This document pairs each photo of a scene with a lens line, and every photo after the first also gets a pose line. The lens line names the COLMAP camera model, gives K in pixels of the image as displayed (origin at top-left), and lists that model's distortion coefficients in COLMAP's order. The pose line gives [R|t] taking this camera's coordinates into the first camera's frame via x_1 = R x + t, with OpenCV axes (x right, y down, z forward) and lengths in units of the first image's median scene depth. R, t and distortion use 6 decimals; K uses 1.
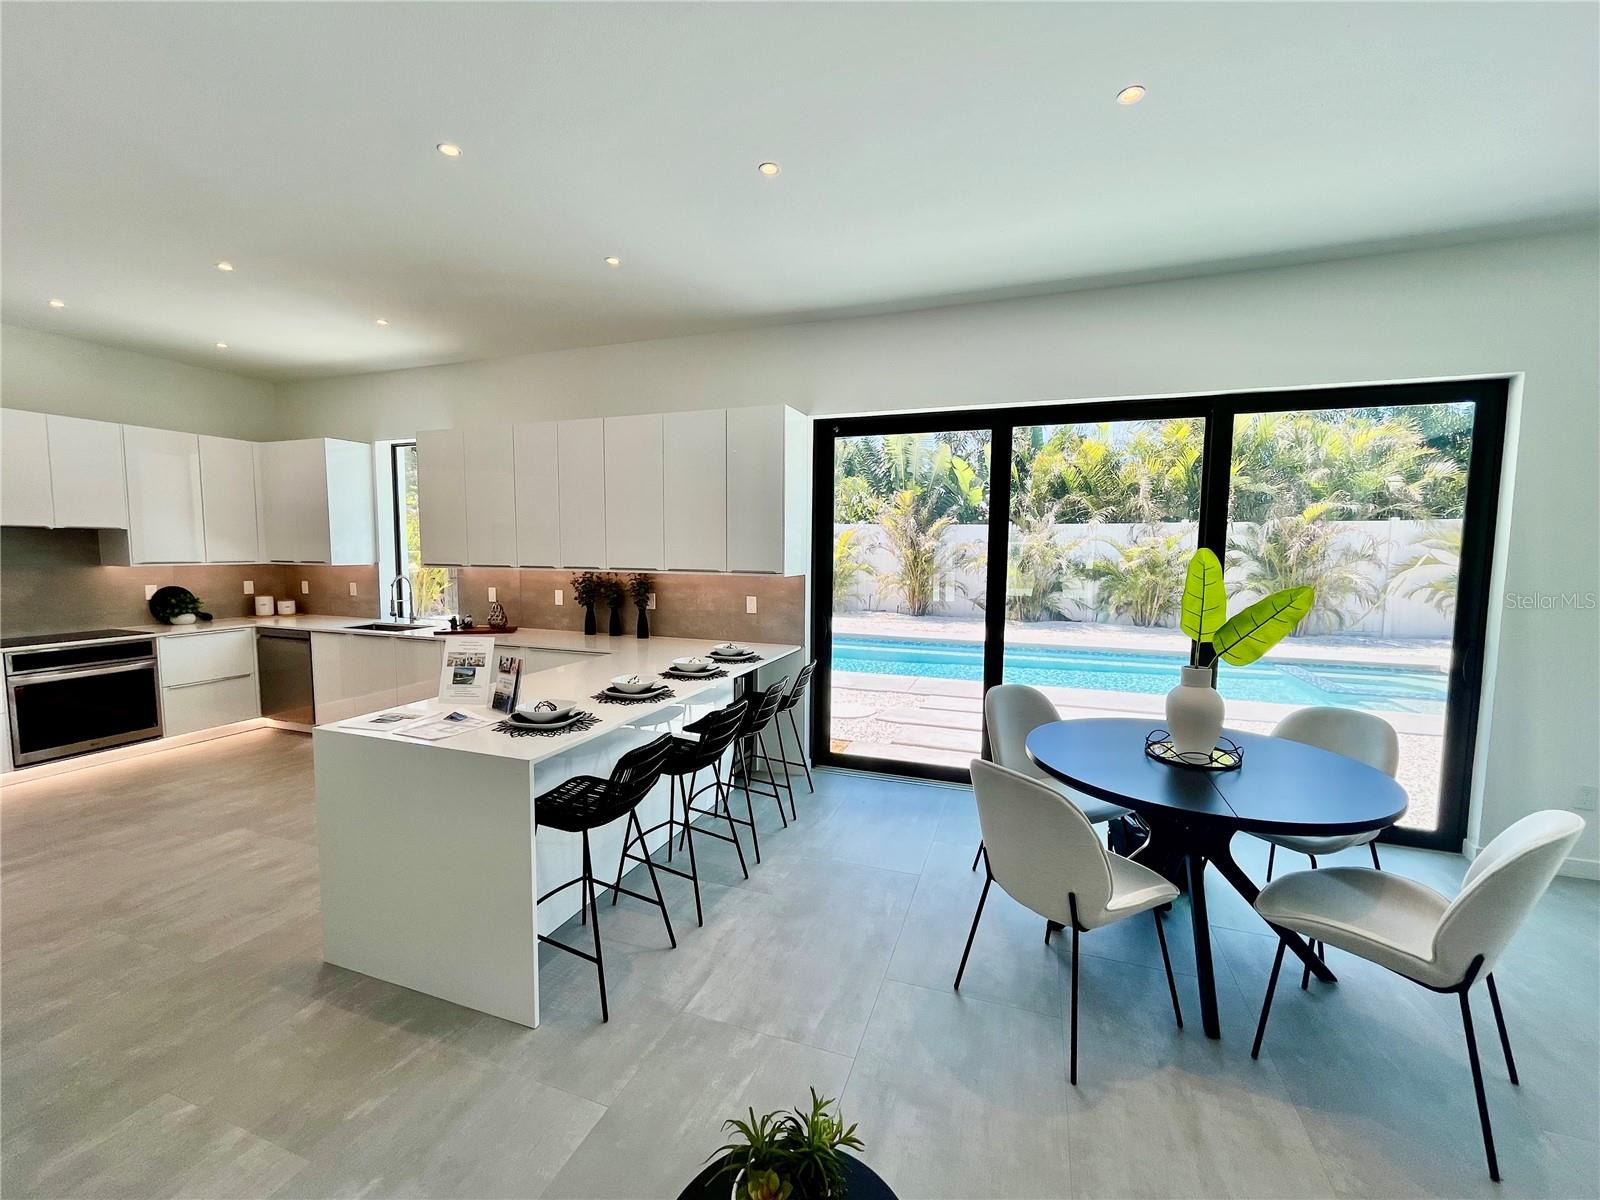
lens RADIAL K [[656.7, 0, 796.6], [0, 656.7, 604.0], [0, 0, 1]] dist [-0.000680, -0.000369]
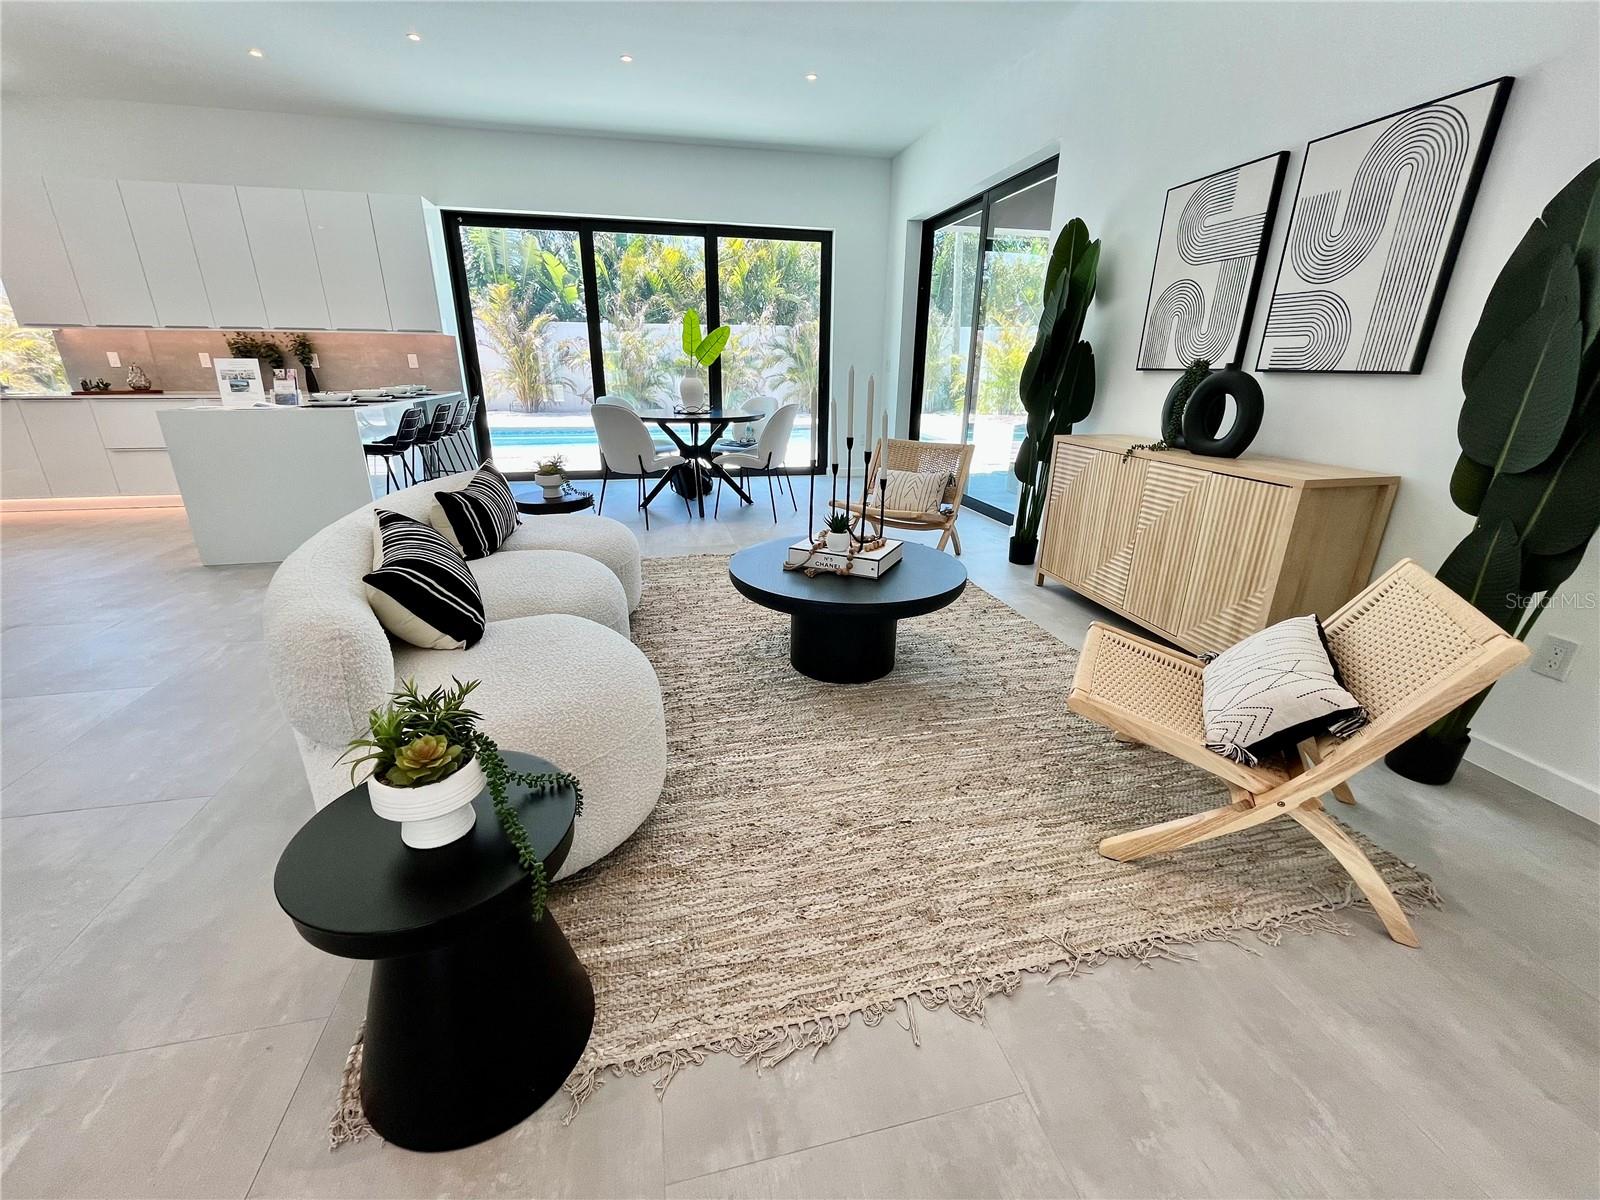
lens RADIAL K [[656.7, 0, 796.6], [0, 656.7, 604.0], [0, 0, 1]] dist [-0.000680, -0.000369]
pose [[0.842256, -0.185976, 0.505982, -0.153192], [0.045191, 0.959661, 0.277503, 0.119446], [-0.537181, -0.210863, 0.816685, -0.513026]]
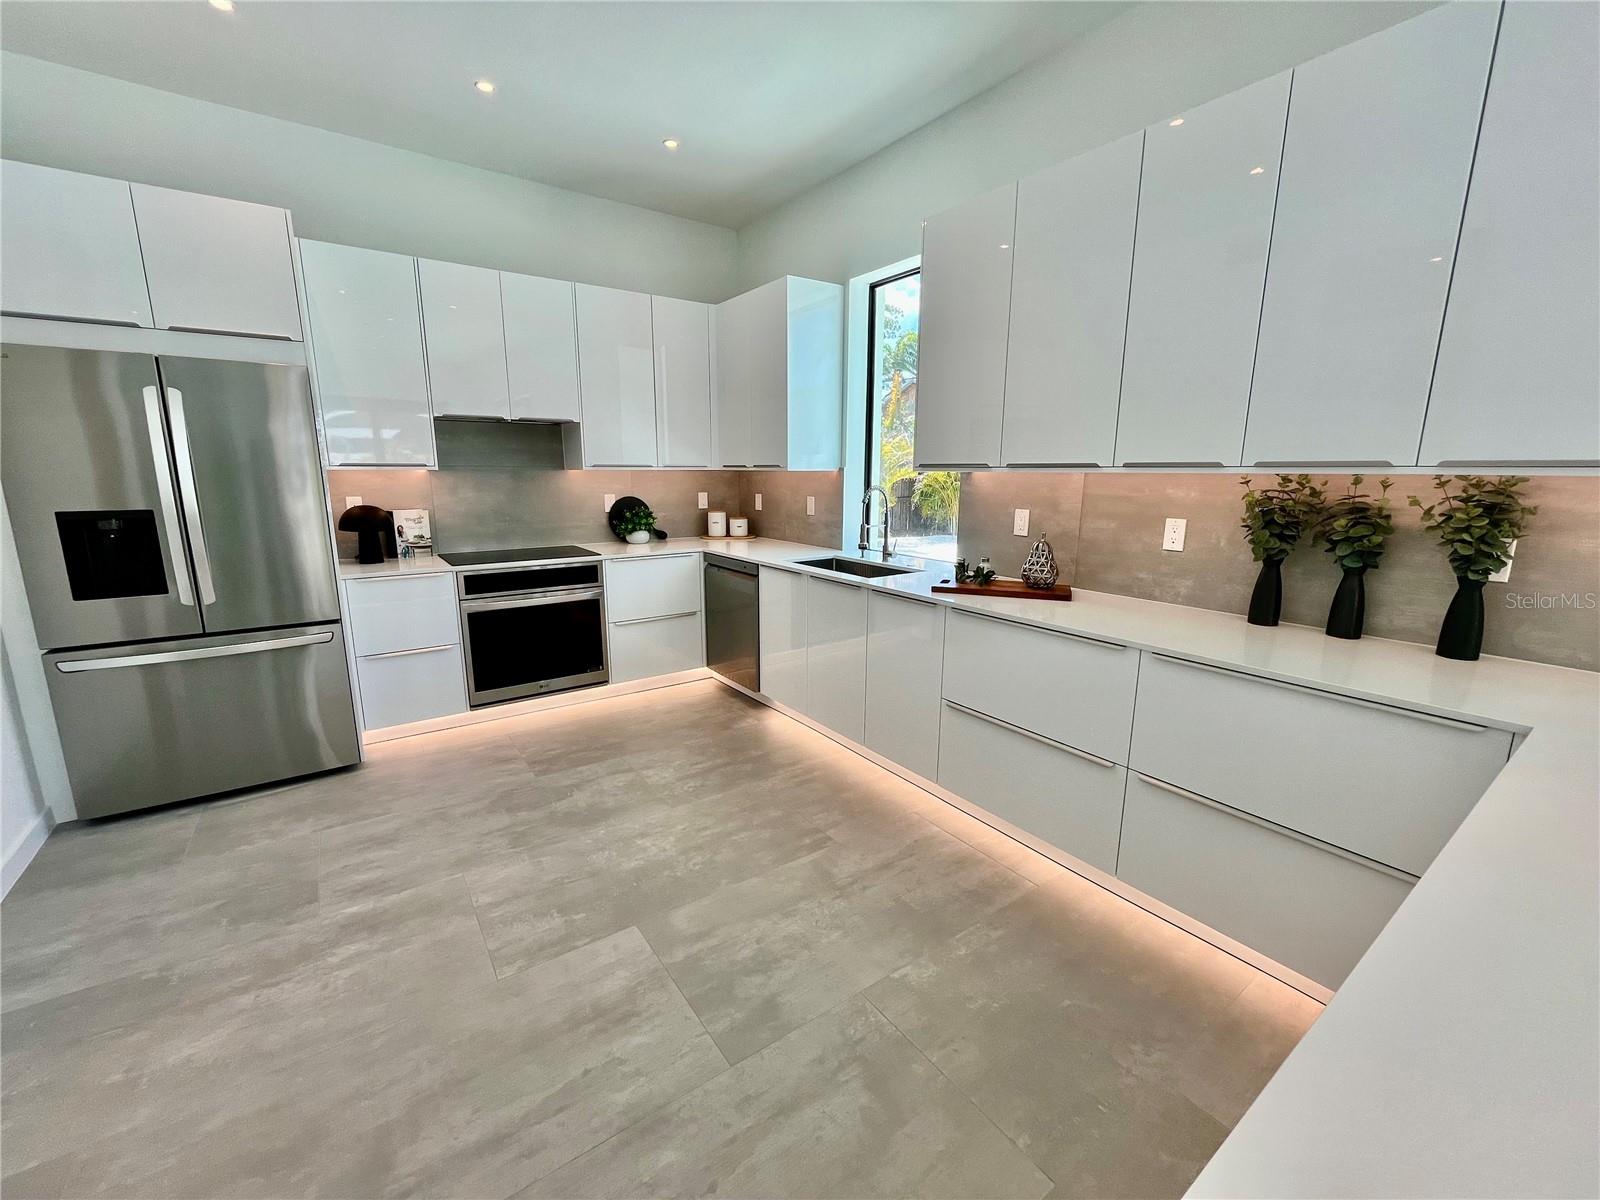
lens RADIAL K [[656.7, 0, 796.6], [0, 656.7, 604.0], [0, 0, 1]] dist [-0.000680, -0.000369]
pose [[0.824416, 0.109002, -0.555389, -0.308171], [-0.045725, 0.990899, 0.126602, -0.007377], [0.564135, -0.078978, 0.821897, 0.435878]]
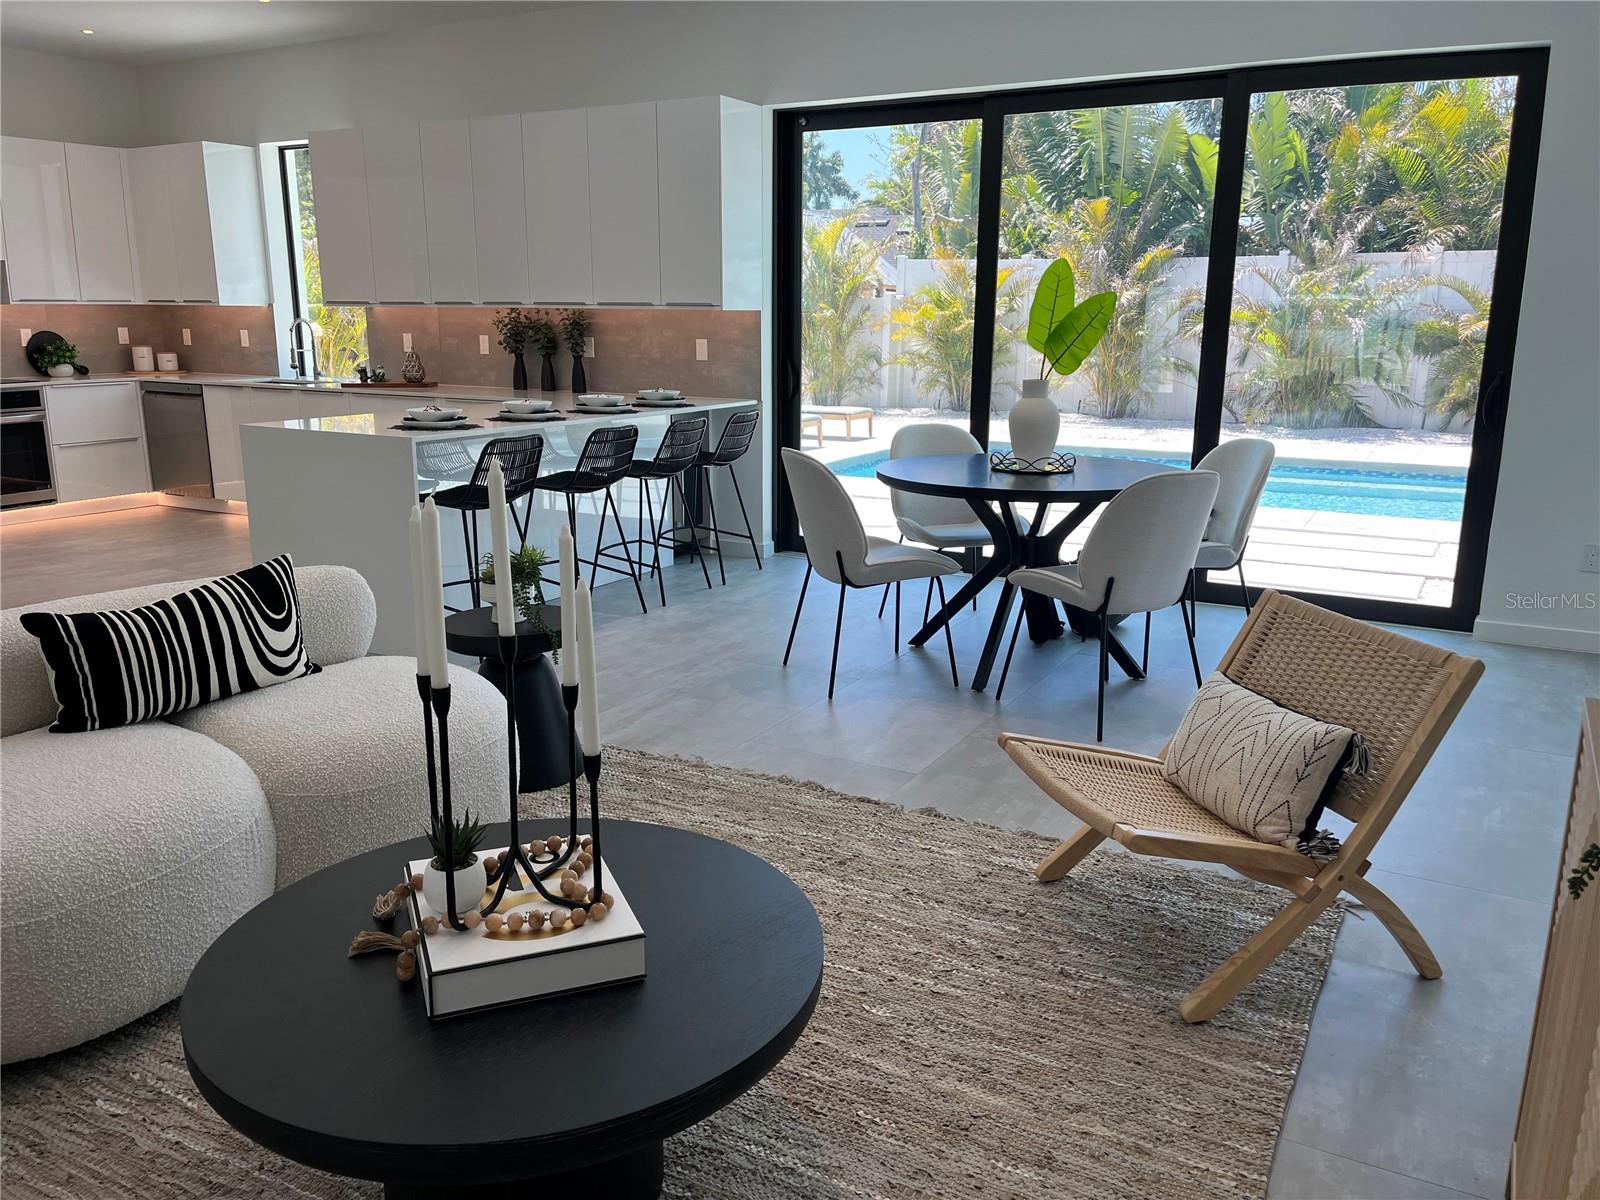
lens RADIAL K [[1218.9, 0, 800.0], [0, 1218.9, 600.0], [0, 0, 1]] dist [0.083012, -0.111674]
pose [[0.987397, 0.033562, -0.154664, 0.258201], [-0.011348, 0.989754, 0.142329, 0.079095], [0.157856, -0.138780, 0.977661, -0.447634]]
